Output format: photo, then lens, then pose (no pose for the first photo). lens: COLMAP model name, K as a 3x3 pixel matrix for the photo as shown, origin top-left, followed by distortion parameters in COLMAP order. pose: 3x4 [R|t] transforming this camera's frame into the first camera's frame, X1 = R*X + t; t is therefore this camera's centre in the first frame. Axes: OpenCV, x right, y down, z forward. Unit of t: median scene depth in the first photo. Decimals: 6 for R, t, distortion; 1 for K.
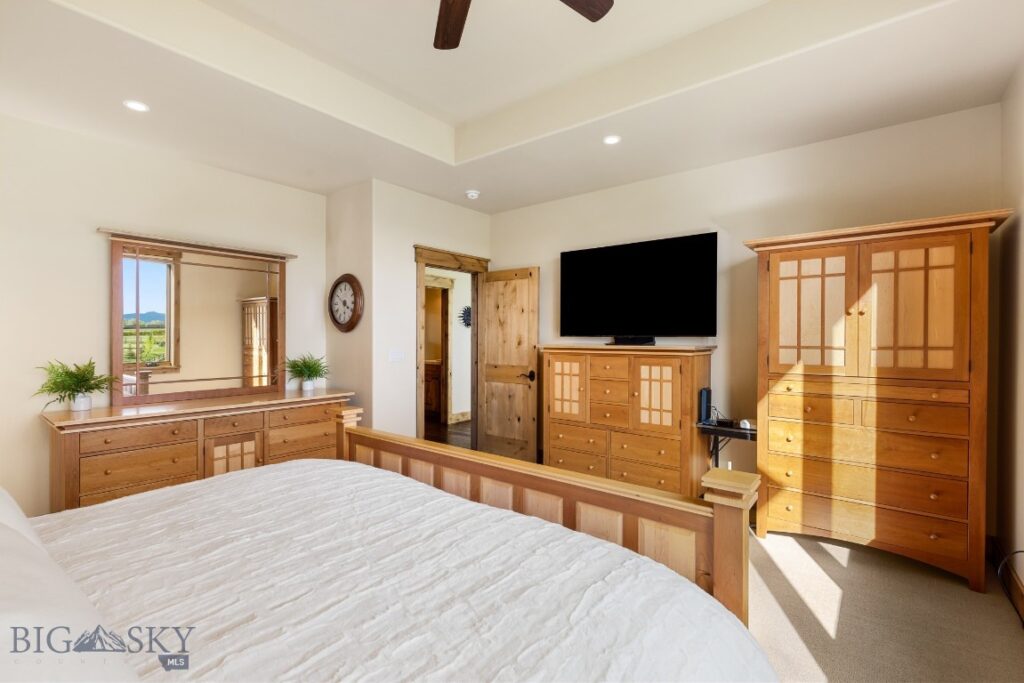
lens RADIAL K [[462.5, 0, 512.0], [0, 462.5, 341.5], [0, 0, 1]] dist [-0.001785, -0.000291]
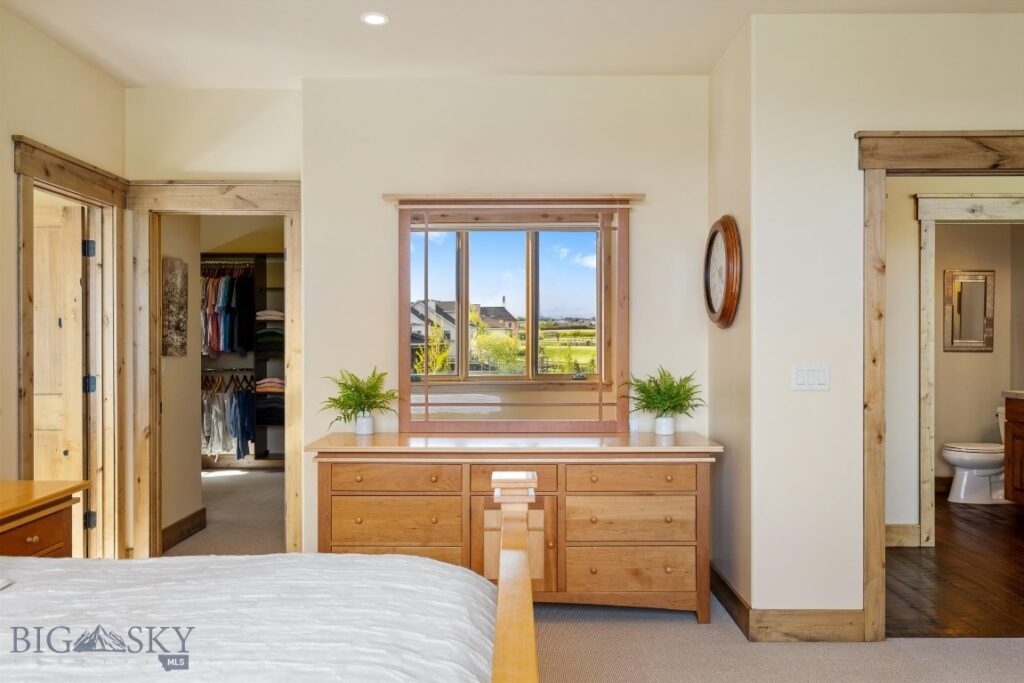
lens RADIAL K [[816.2, 0, 512.0], [0, 816.2, 341.5], [0, 0, 1]] dist [0.005969, 0.000374]
pose [[0.620650, -0.000068, -0.784088, 0.269504], [-0.004476, 0.999983, -0.003630, -0.001696], [0.784075, 0.005763, 0.620639, 0.323386]]
